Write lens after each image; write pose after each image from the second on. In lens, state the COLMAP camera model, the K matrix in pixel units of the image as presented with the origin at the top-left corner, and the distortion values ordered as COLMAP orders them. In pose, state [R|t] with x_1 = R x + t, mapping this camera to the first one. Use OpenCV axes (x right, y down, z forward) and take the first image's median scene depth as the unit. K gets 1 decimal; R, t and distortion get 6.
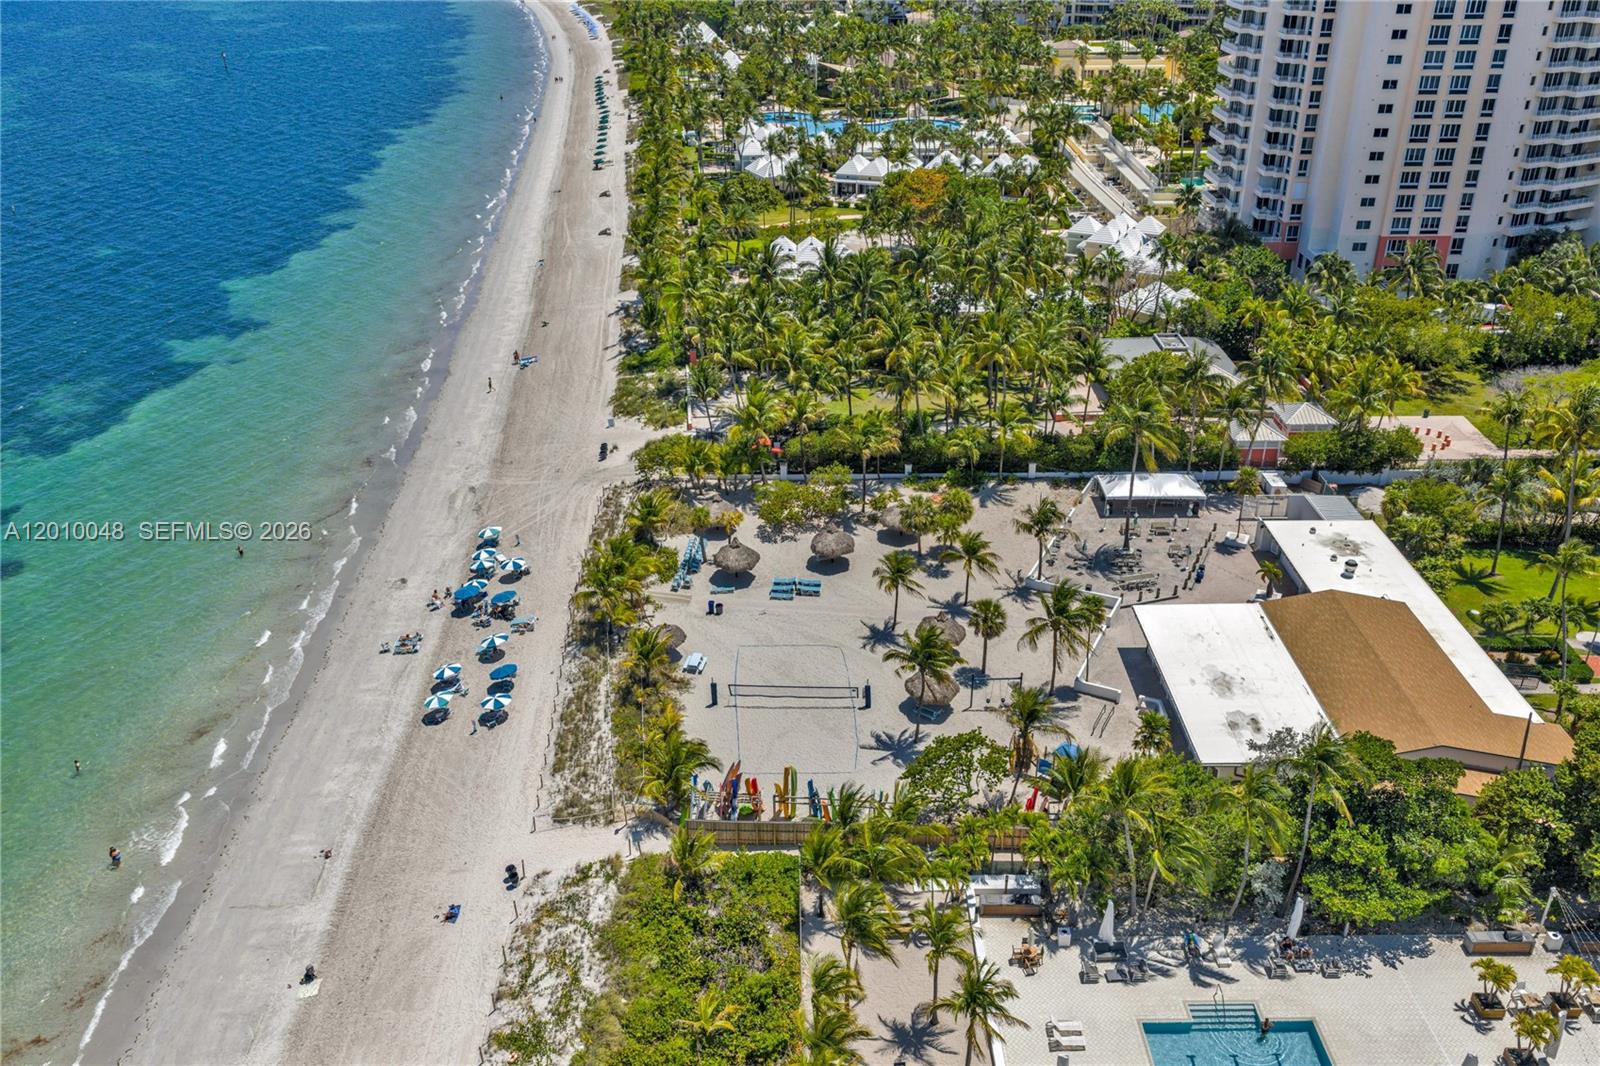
lens RADIAL K [[1321.2, 0, 815.4], [0, 1321.2, 539.8], [0, 0, 1]] dist [0.023497, -0.043425]
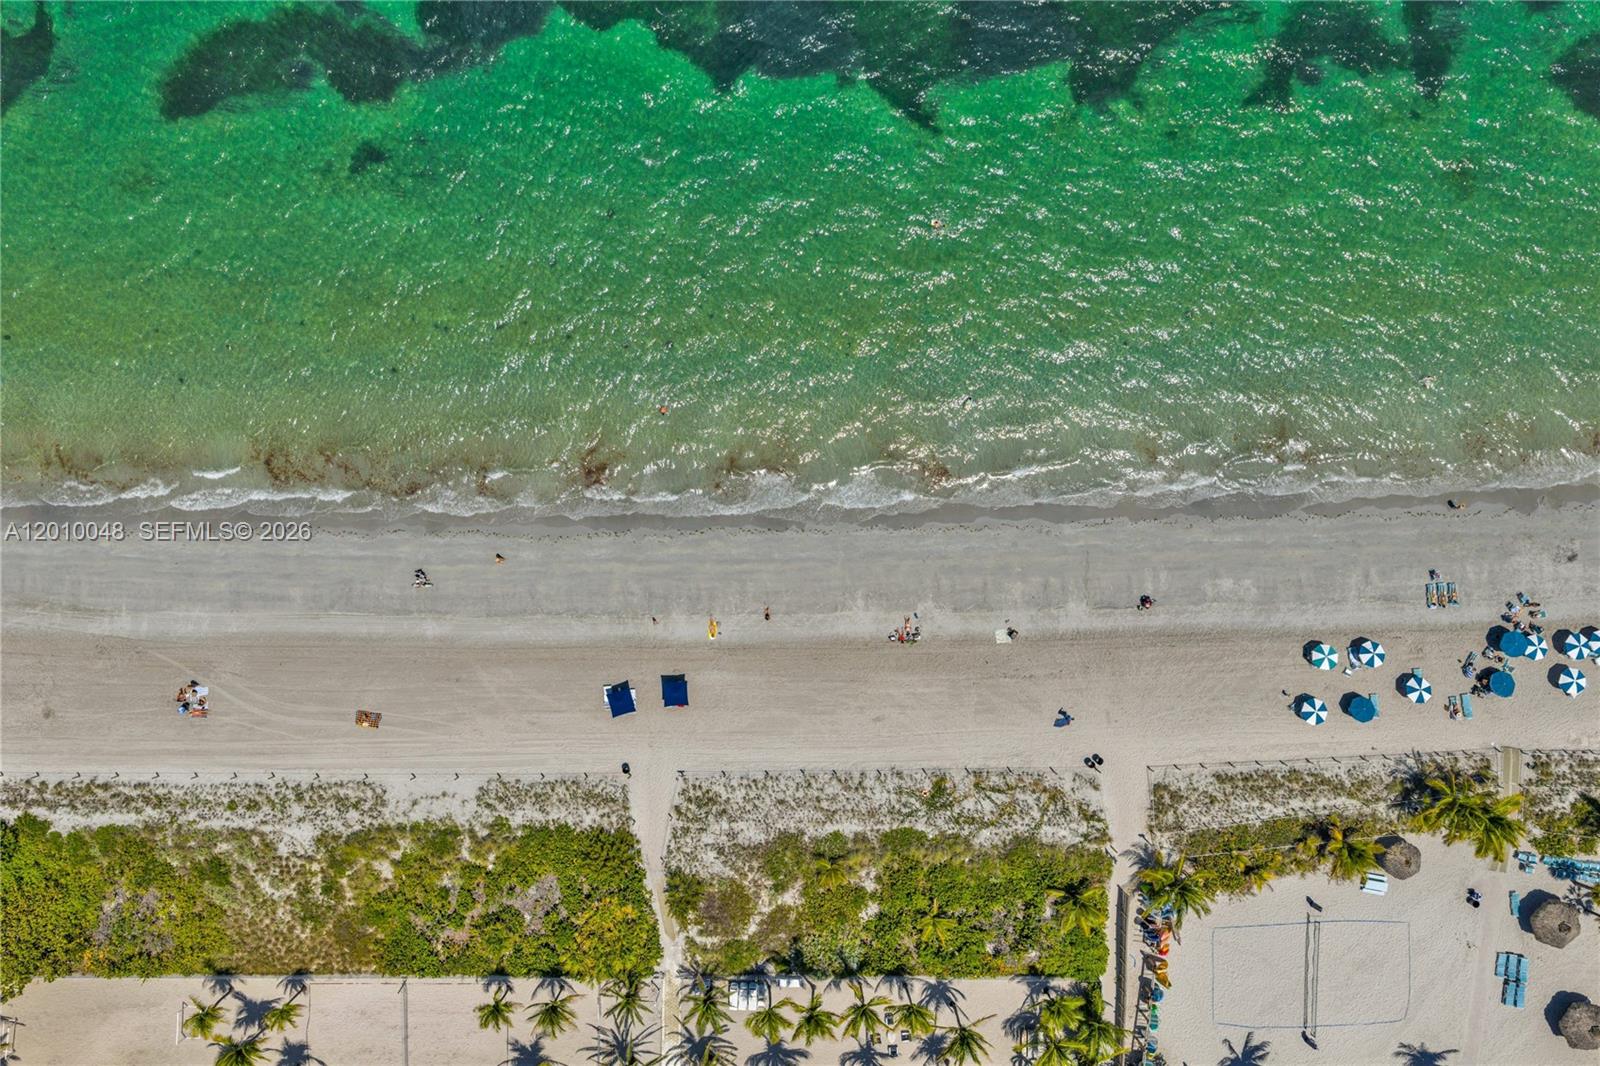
lens RADIAL K [[1321.2, 0, 797.8], [0, 1321.2, 544.3], [0, 0, 1]] dist [0.023497, -0.043425]
pose [[-0.027051, 0.999579, -0.010446, -0.303473], [-0.465617, -0.003353, 0.884980, -0.565468], [0.884573, 0.028803, 0.465512, 0.068981]]
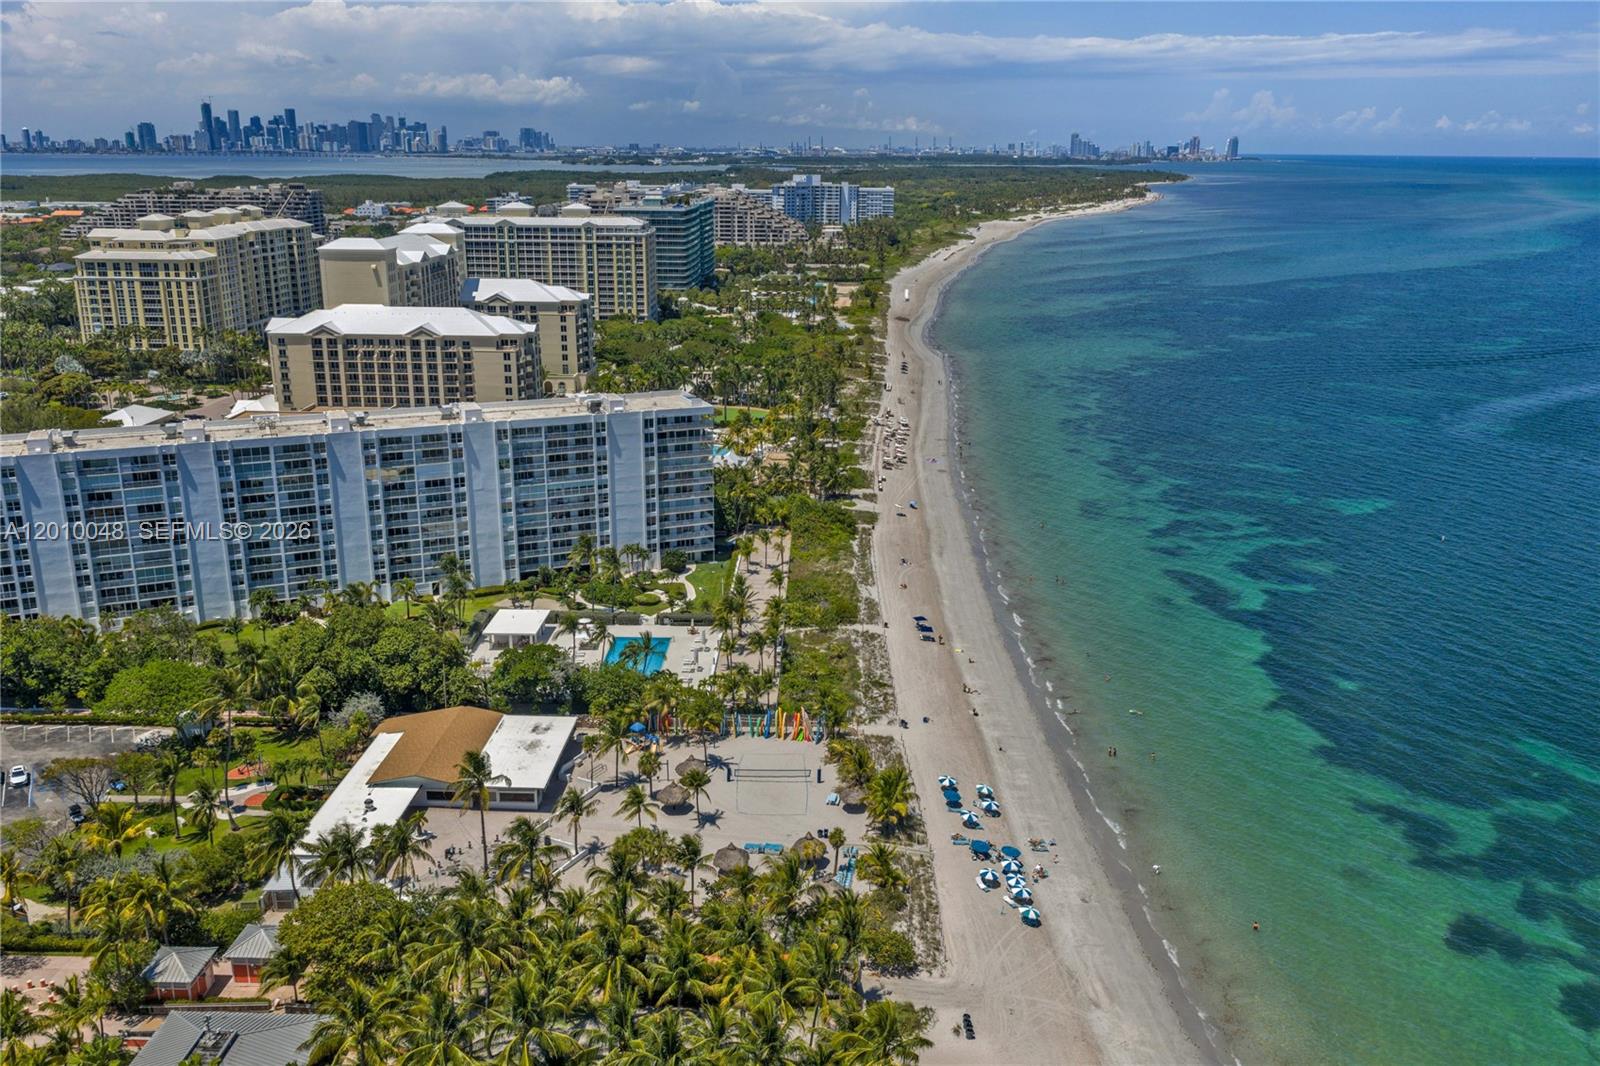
lens RADIAL K [[1321.2, 0, 801.8], [0, 1321.2, 537.3], [0, 0, 1]] dist [0.023497, -0.043425]
pose [[-0.999178, -0.013844, 0.038089, -0.096608], [0.016679, 0.716080, 0.697819, -1.085883], [-0.036935, 0.697881, -0.715261, 1.688835]]
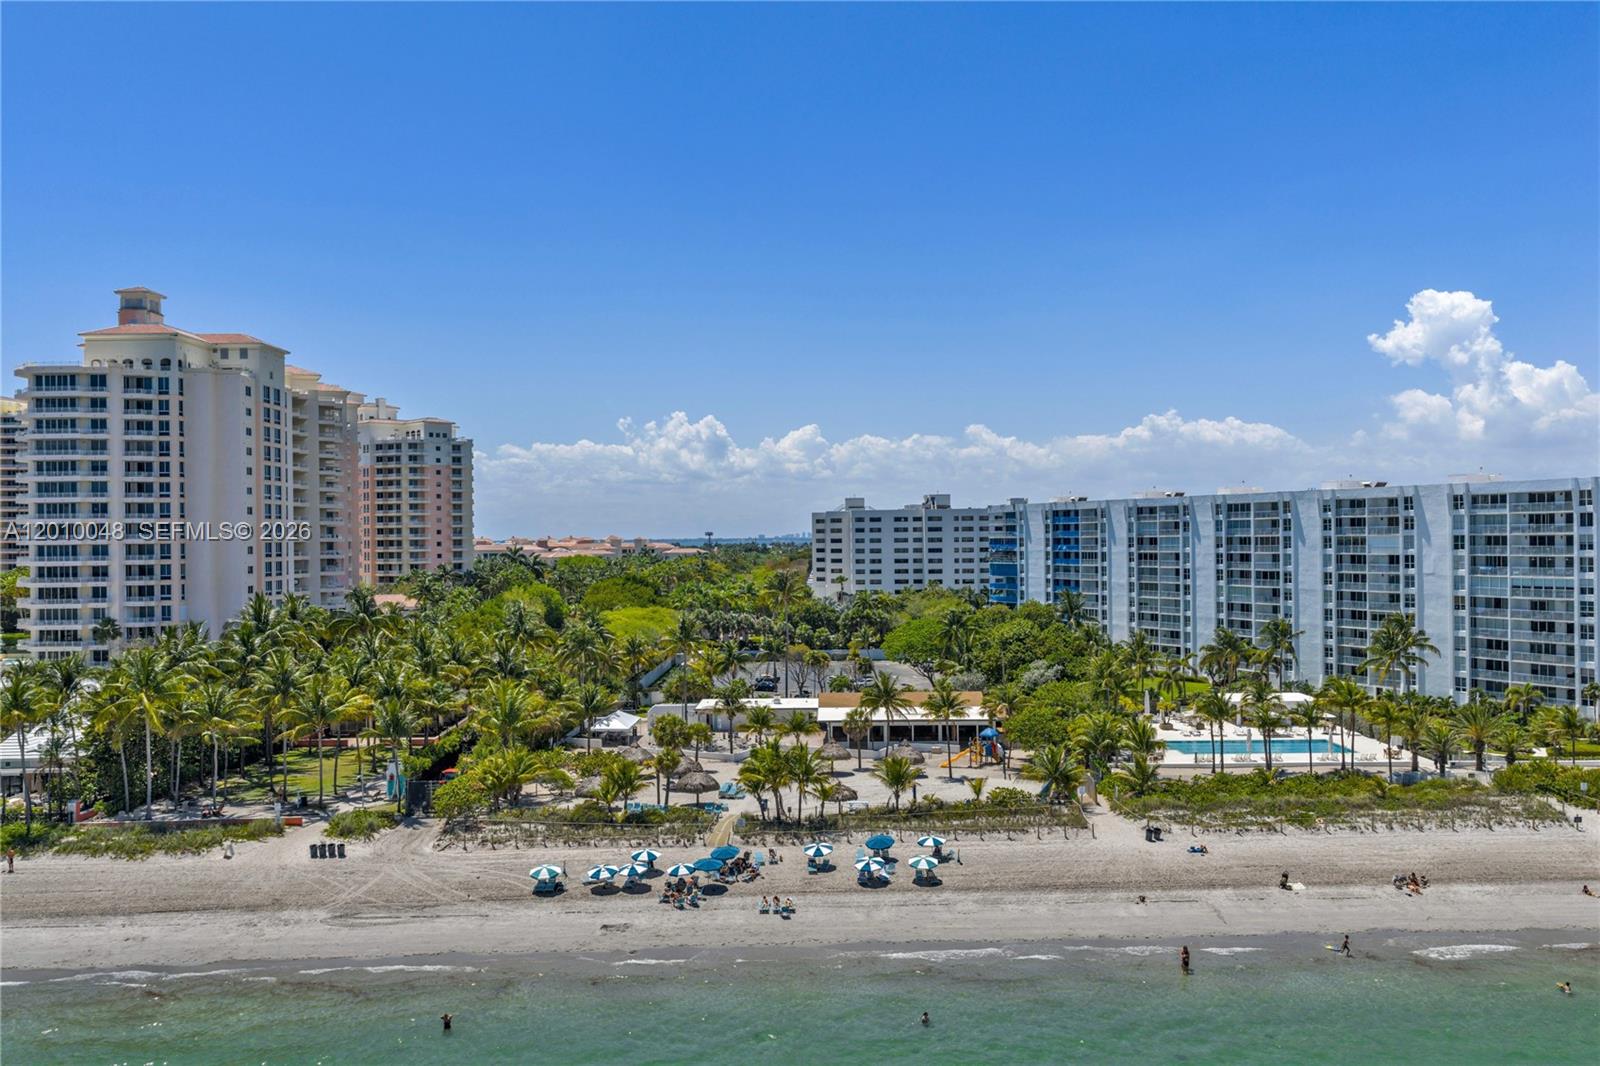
lens RADIAL K [[1321.2, 0, 807.1], [0, 1321.2, 525.7], [0, 0, 1]] dist [0.023497, -0.043425]
pose [[0.023849, 0.012817, 0.999633, -1.080375], [0.474062, 0.880201, -0.022596, -0.099375], [-0.880168, 0.474427, 0.014916, 0.803542]]
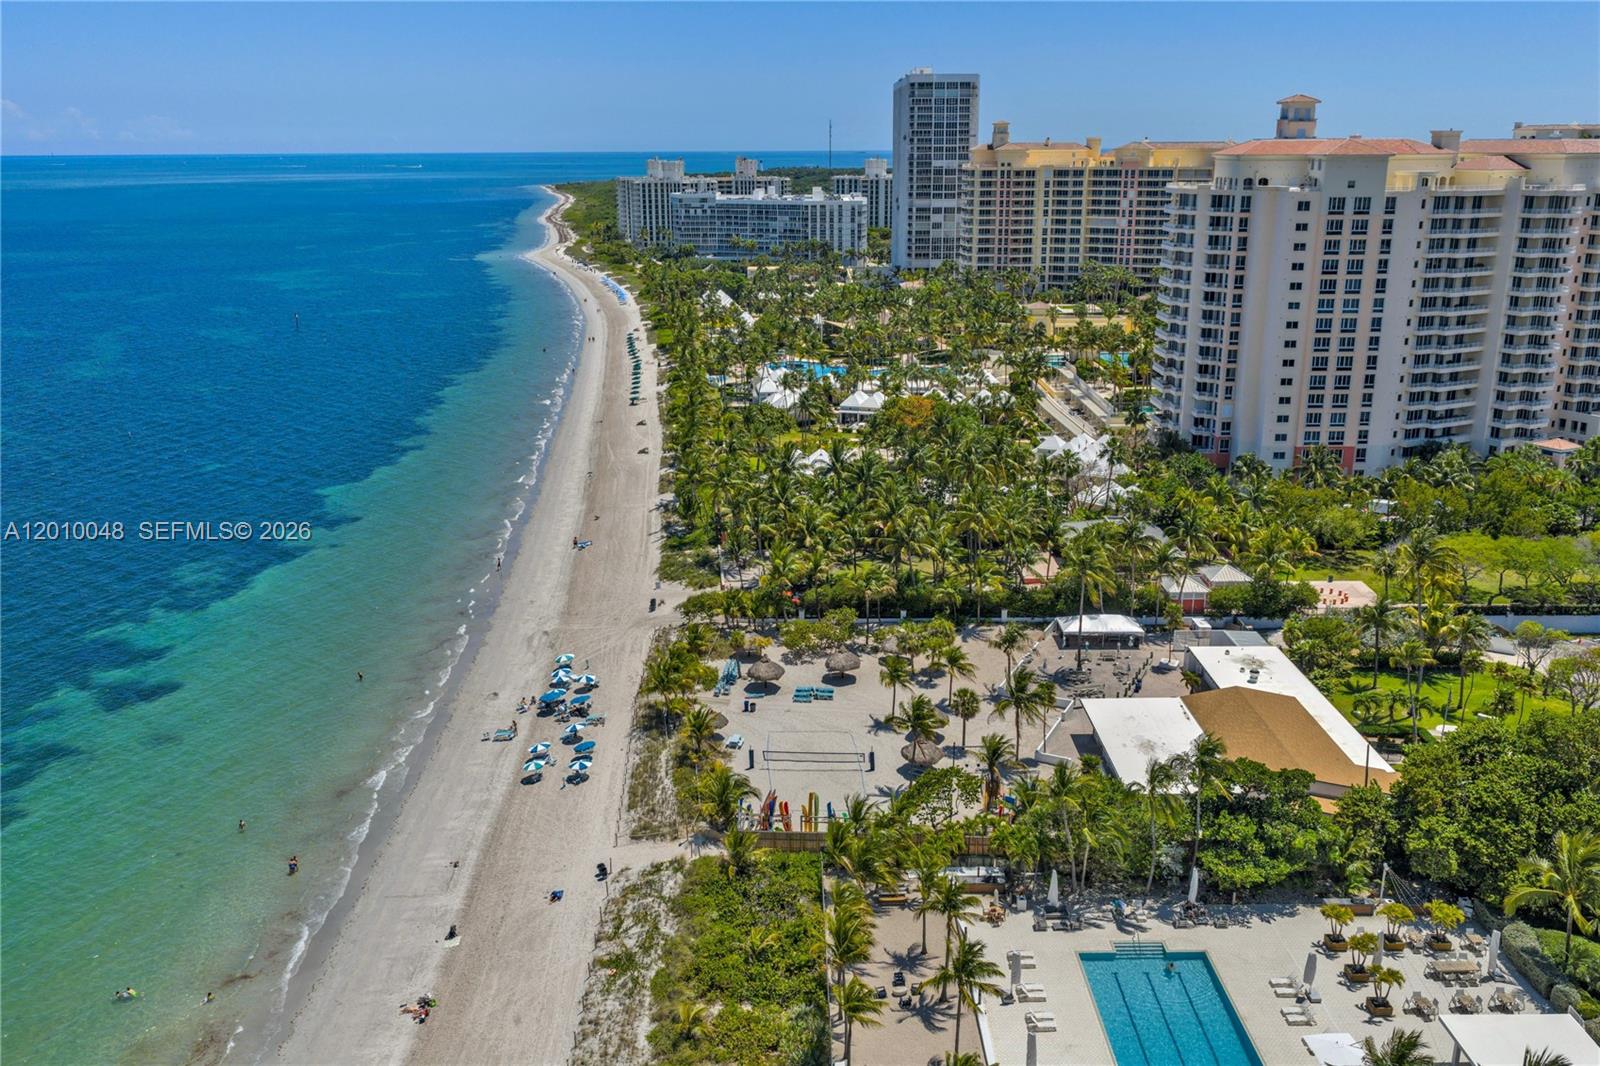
lens RADIAL K [[1321.2, 0, 816.9], [0, 1321.2, 540.8], [0, 0, 1]] dist [0.023497, -0.043425]
pose [[0.999999, 0.000859, 0.000994, -0.012802], [-0.000653, 0.981496, -0.191480, 0.130156], [-0.001140, 0.191479, 0.981496, -0.246631]]
